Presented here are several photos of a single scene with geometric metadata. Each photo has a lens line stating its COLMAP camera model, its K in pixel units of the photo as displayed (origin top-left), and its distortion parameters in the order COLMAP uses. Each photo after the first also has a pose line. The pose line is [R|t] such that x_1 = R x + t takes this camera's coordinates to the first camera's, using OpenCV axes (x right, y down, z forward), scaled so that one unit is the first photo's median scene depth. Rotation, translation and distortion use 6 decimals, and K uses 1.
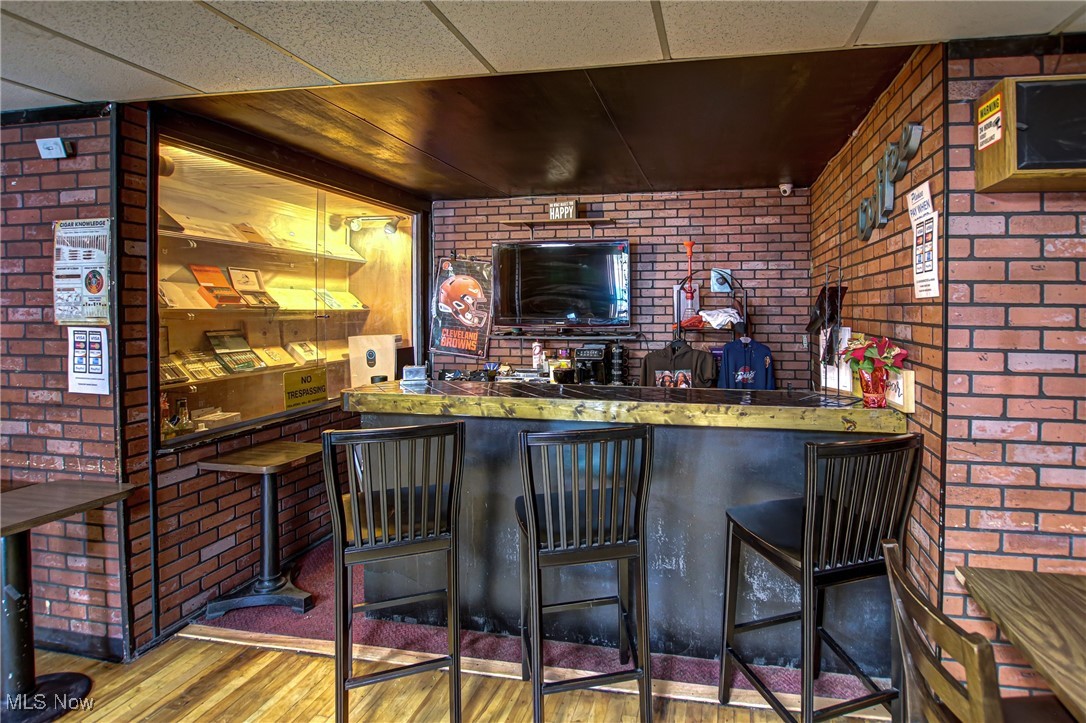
lens RADIAL K [[555.7, 0, 554.4], [0, 555.7, 339.1], [0, 0, 1]] dist [-0.026865, 0.000287]
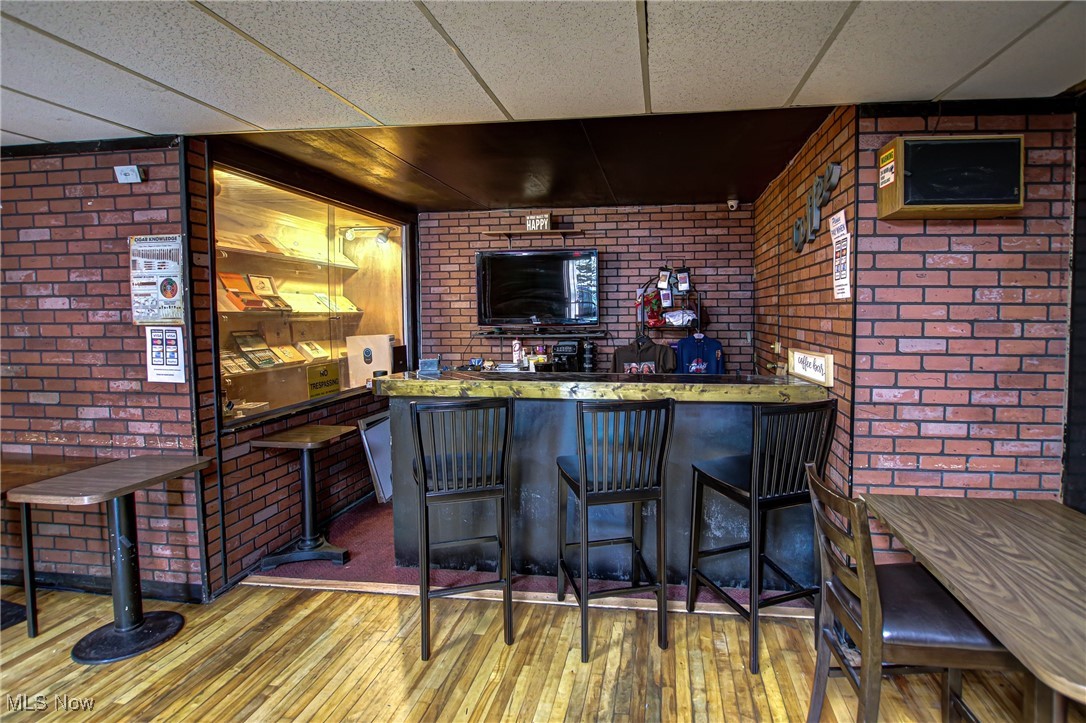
lens RADIAL K [[518.1, 0, 549.6], [0, 518.1, 357.5], [0, 0, 1]] dist [-0.025180, 0.000811]
pose [[0.998168, -0.011238, 0.059457, -0.081441], [0.009166, 0.999345, 0.035013, 0.014042], [-0.059812, -0.034404, 0.997617, -0.160215]]
